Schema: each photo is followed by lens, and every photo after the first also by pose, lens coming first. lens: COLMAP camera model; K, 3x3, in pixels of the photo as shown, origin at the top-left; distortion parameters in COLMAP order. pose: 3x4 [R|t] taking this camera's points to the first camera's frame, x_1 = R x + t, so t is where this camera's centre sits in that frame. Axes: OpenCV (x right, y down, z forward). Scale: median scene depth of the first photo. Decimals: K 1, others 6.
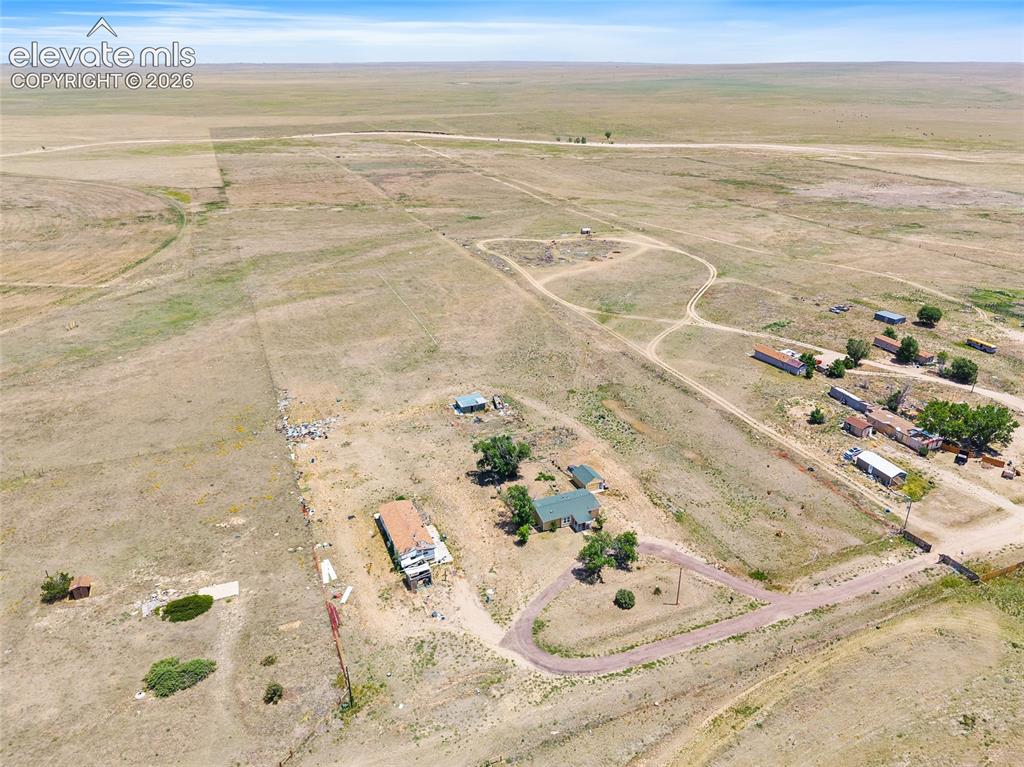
lens RADIAL K [[703.7, 0, 512.3], [0, 703.7, 369.1], [0, 0, 1]] dist [0.030929, -0.036362]
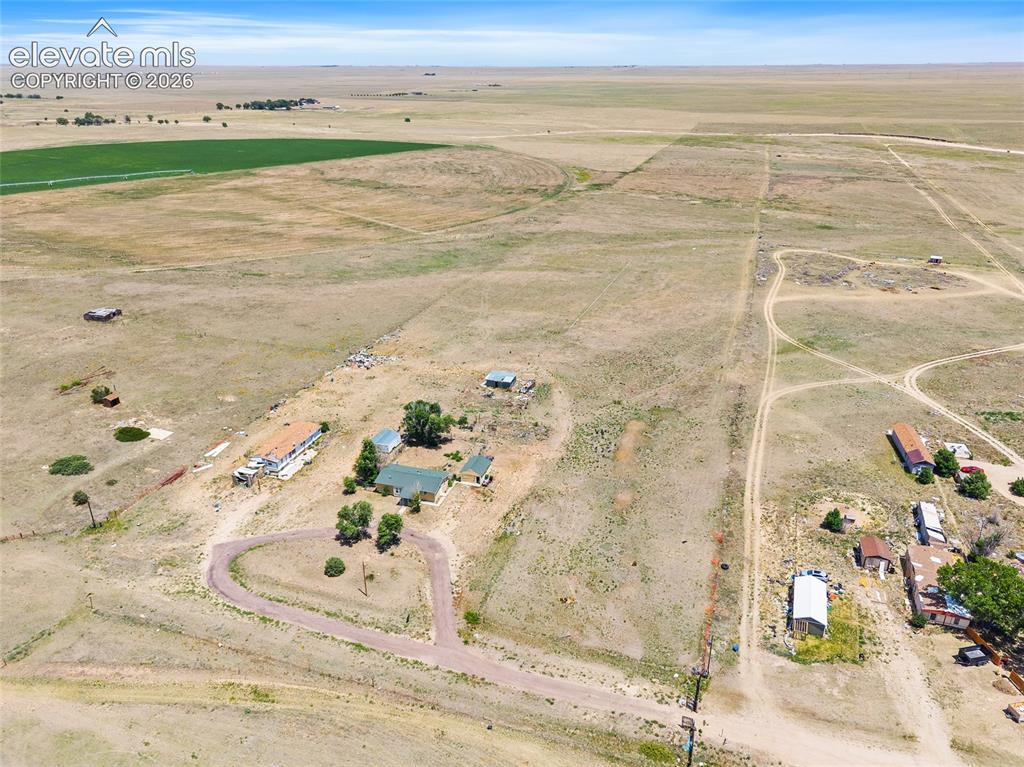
lens RADIAL K [[703.7, 0, 518.4], [0, 703.7, 372.8], [0, 0, 1]] dist [0.030929, -0.036362]
pose [[0.758136, 0.257625, -0.599049, 0.736342], [-0.256182, 0.962458, 0.089696, -0.074566], [0.599668, 0.085464, 0.795672, 0.293238]]
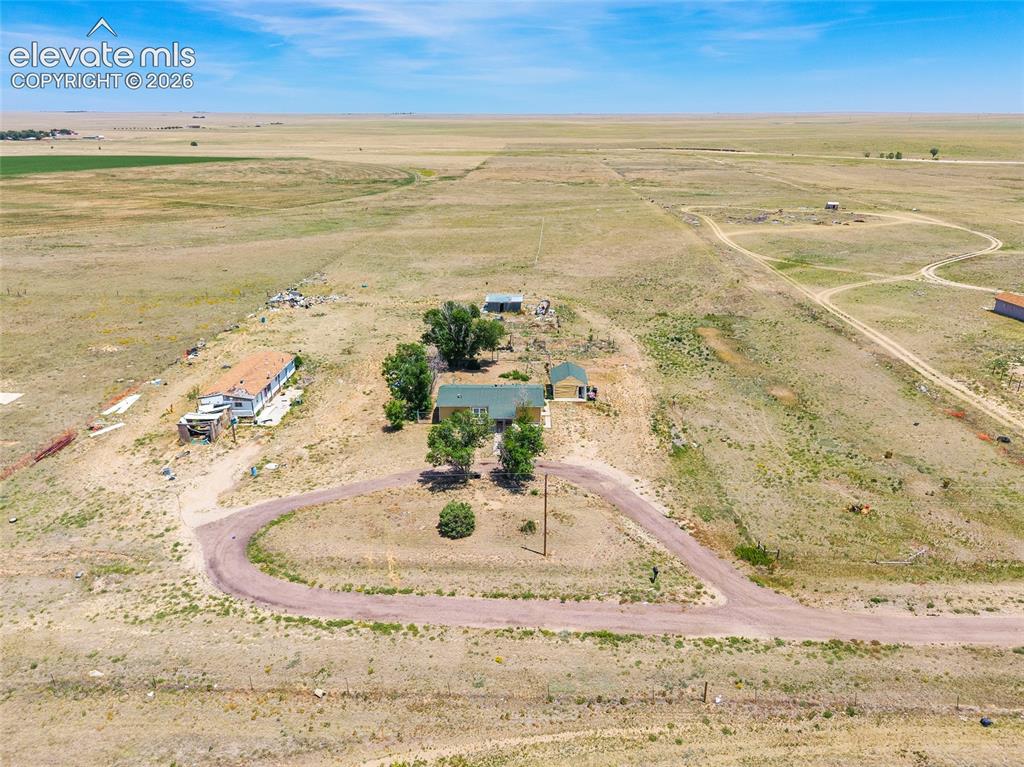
lens RADIAL K [[703.7, 0, 514.3], [0, 703.7, 387.5], [0, 0, 1]] dist [0.030929, -0.036362]
pose [[0.911144, 0.146784, -0.385060, 0.328571], [-0.161500, 0.986855, -0.005960, 0.186316], [0.379124, 0.067617, 0.922872, 0.437039]]
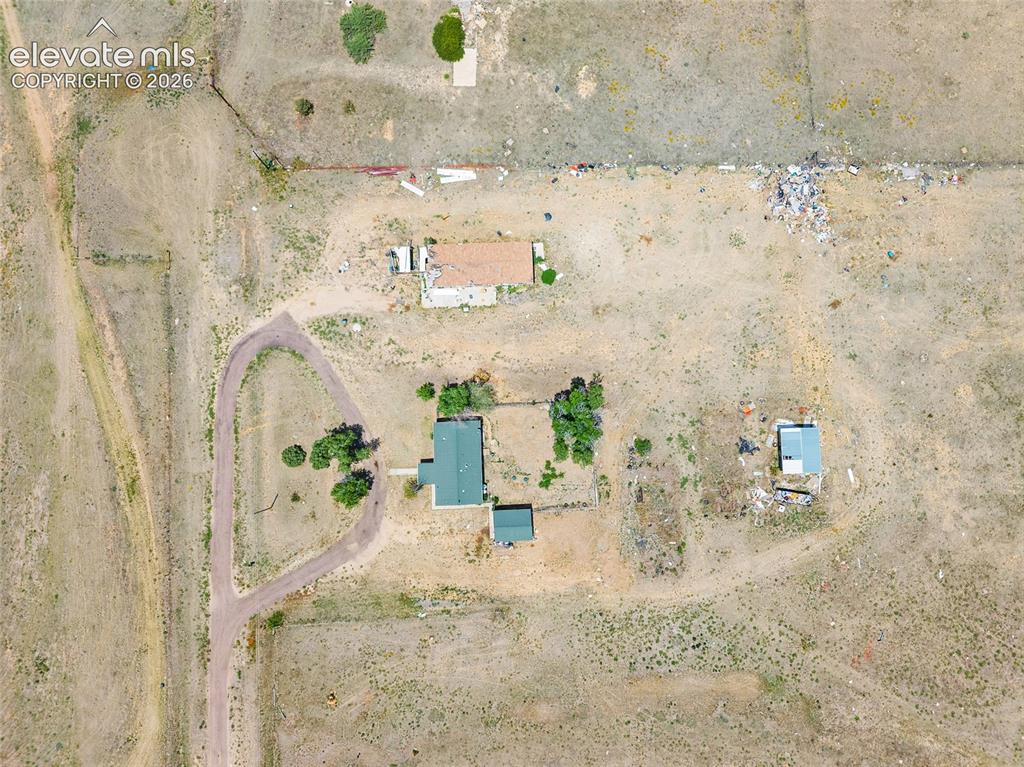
lens RADIAL K [[703.7, 0, 509.4], [0, 703.7, 382.2], [0, 0, 1]] dist [0.030929, -0.036362]
pose [[-0.363660, 0.929371, -0.063418, 0.018781], [-0.389149, -0.089713, 0.916796, -0.538209], [0.846354, 0.358081, 0.394289, 0.706601]]
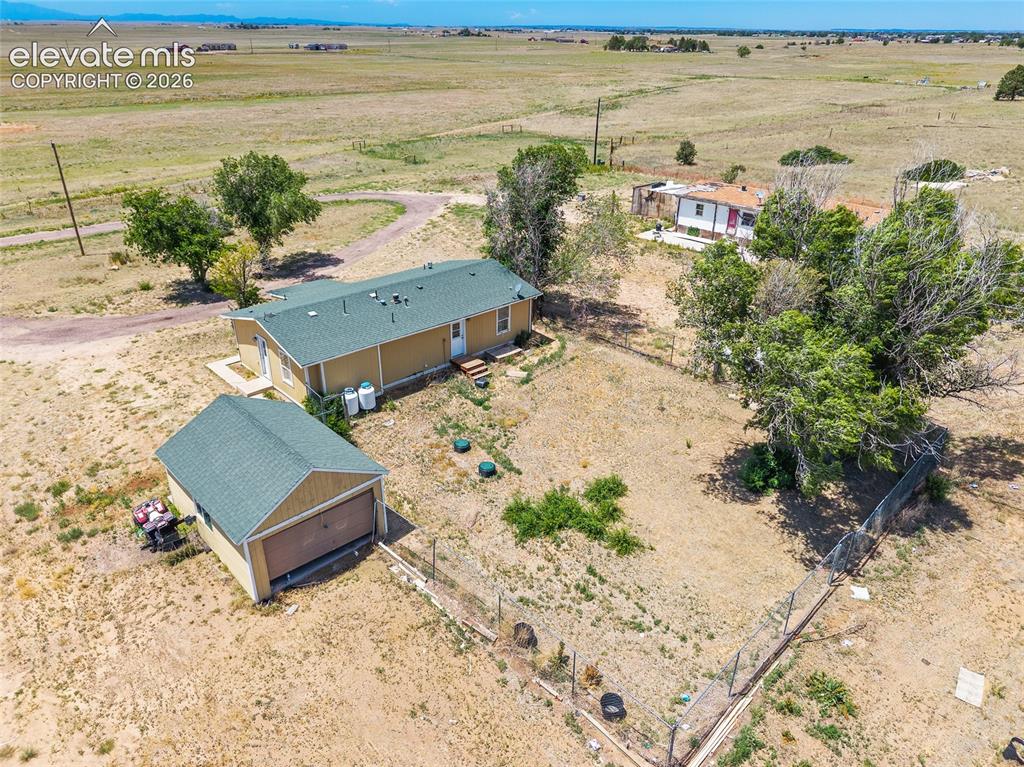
lens RADIAL K [[703.7, 0, 511.3], [0, 703.7, 374.2], [0, 0, 1]] dist [0.030929, -0.036362]
pose [[-0.941845, 0.140318, -0.305350, 0.110463], [-0.136561, 0.670426, 0.729301, 0.031482], [0.307049, 0.728587, -0.612276, 1.172110]]
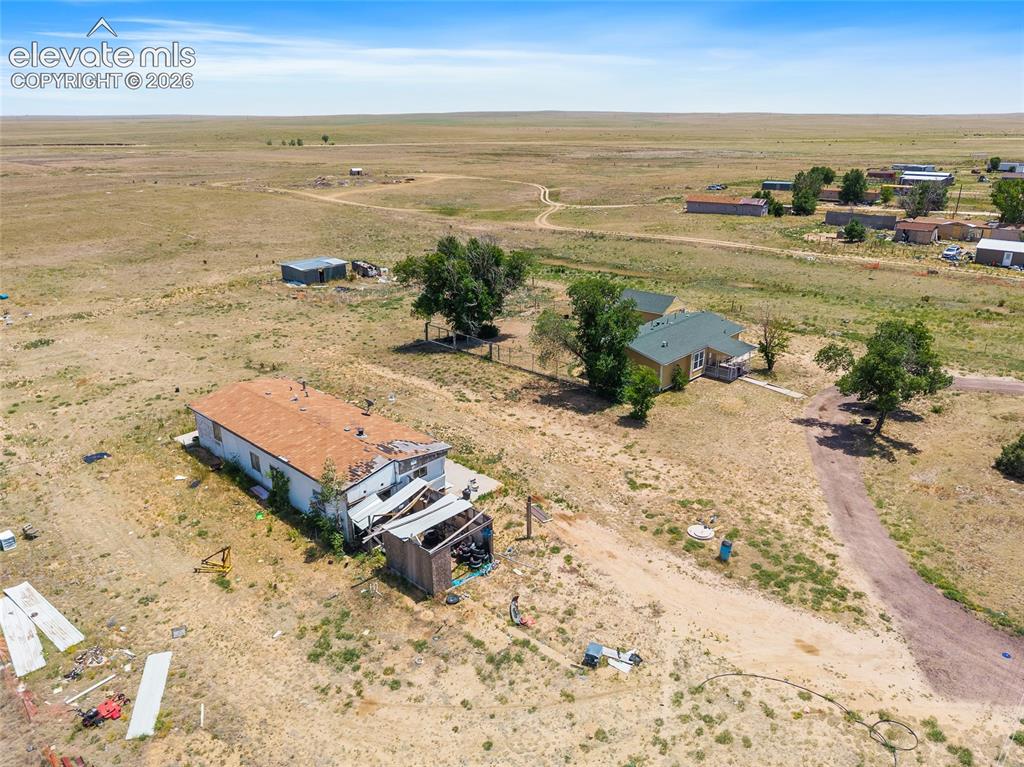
lens RADIAL K [[703.7, 0, 511.0], [0, 703.7, 385.1], [0, 0, 1]] dist [0.030929, -0.036362]
pose [[0.918667, -0.144363, 0.367709, -0.170311], [0.160095, 0.987023, -0.012467, 0.211273], [-0.361137, 0.070321, 0.929857, 0.644992]]
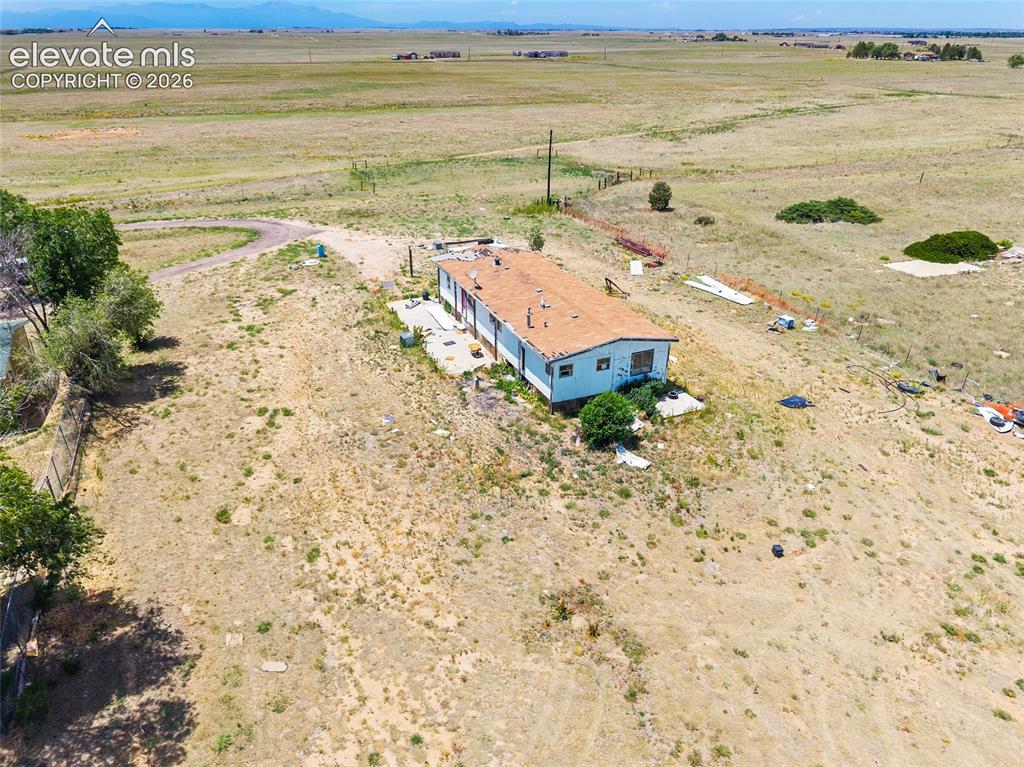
lens RADIAL K [[703.7, 0, 511.6], [0, 703.7, 374.4], [0, 0, 1]] dist [0.030929, -0.036362]
pose [[-0.999998, -0.002102, 0.000081, -0.133204], [-0.001335, 0.663755, 0.747949, 0.028146], [-0.001626, 0.747947, -0.663756, 1.146504]]
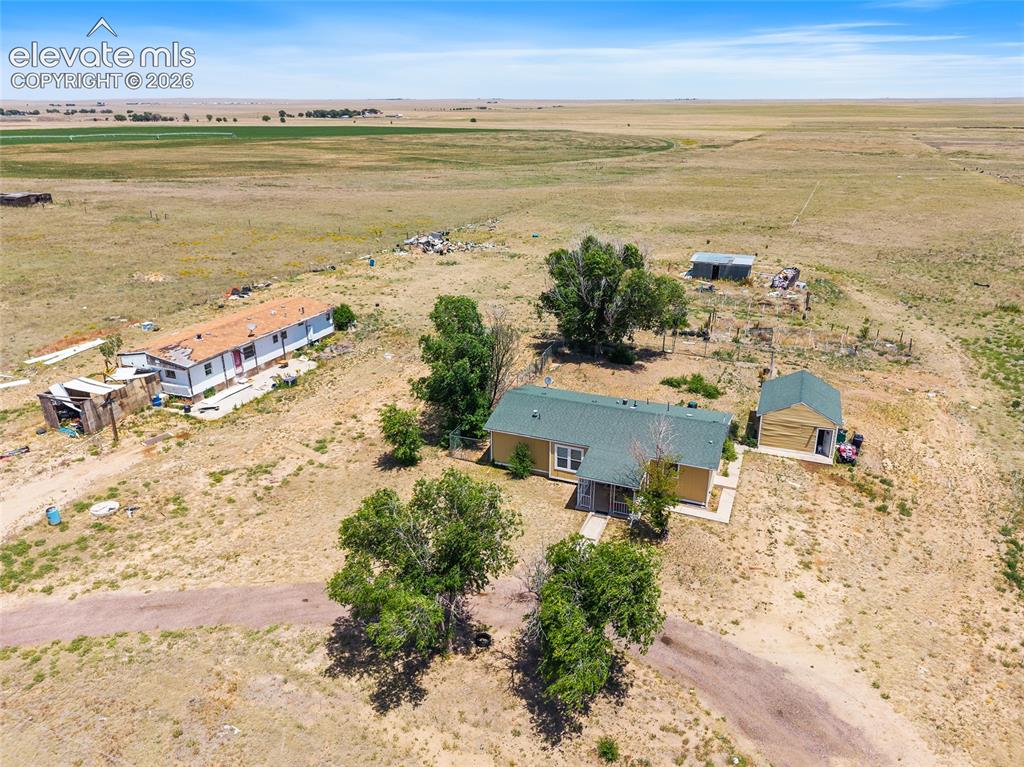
lens RADIAL K [[703.7, 0, 512.5], [0, 703.7, 378.9], [0, 0, 1]] dist [0.030929, -0.036362]
pose [[0.699808, 0.256498, -0.666692, 0.233884], [-0.277335, 0.957656, 0.077331, 0.164570], [0.658297, 0.130780, 0.741311, 0.755433]]
